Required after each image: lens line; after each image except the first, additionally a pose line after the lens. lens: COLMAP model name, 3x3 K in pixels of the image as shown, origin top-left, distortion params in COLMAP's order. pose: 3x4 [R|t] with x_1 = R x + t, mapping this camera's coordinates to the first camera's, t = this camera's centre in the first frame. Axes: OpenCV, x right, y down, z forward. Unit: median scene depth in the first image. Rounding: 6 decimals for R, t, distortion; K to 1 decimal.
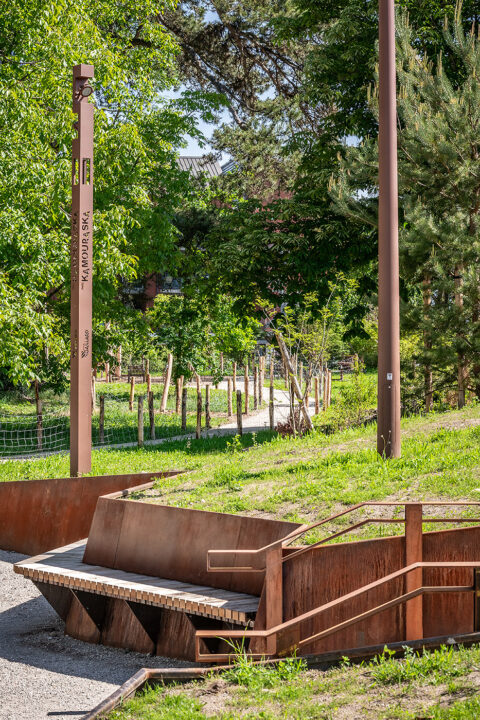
lens RADIAL K [[1622.2, 0, 239.5], [0, 1622.2, 360.6], [0, 0, 1]] dist [-0.140131, 0.000000]
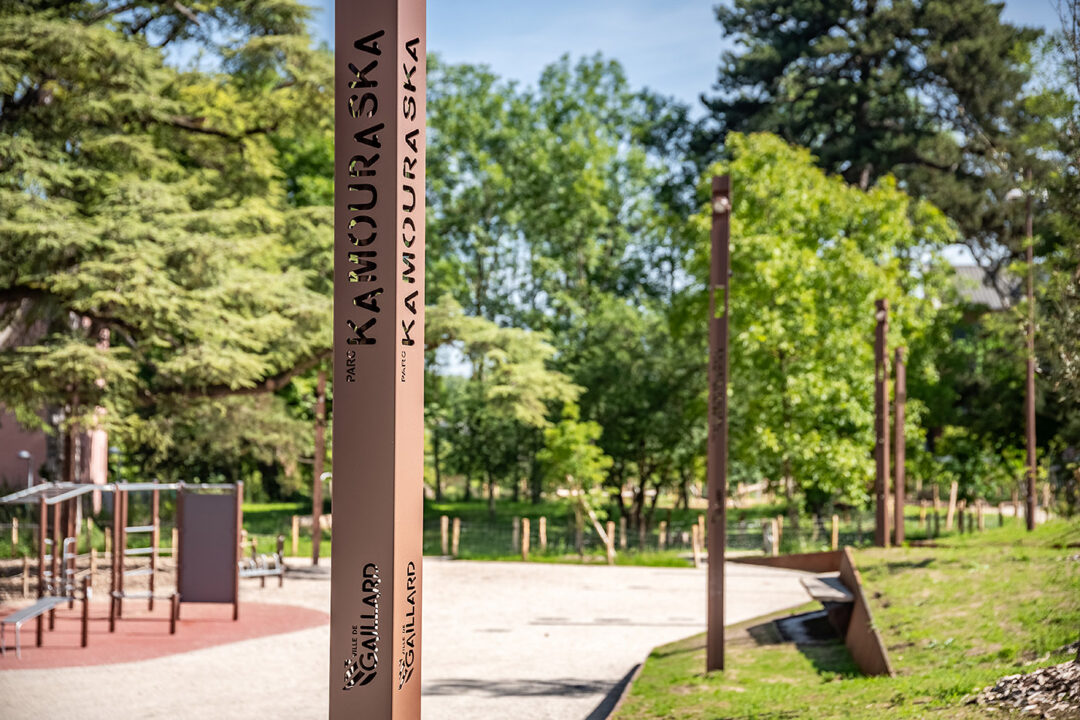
lens RADIAL K [[2345.9, 0, 541.8], [0, 2345.9, 364.2], [0, 0, 1]] dist [0.427063, 0.000000]
pose [[0.975028, 0.009953, -0.221858, 0.030361], [-0.020434, 0.998778, -0.045000, -0.003455], [0.221139, 0.048409, 0.974040, -0.482074]]
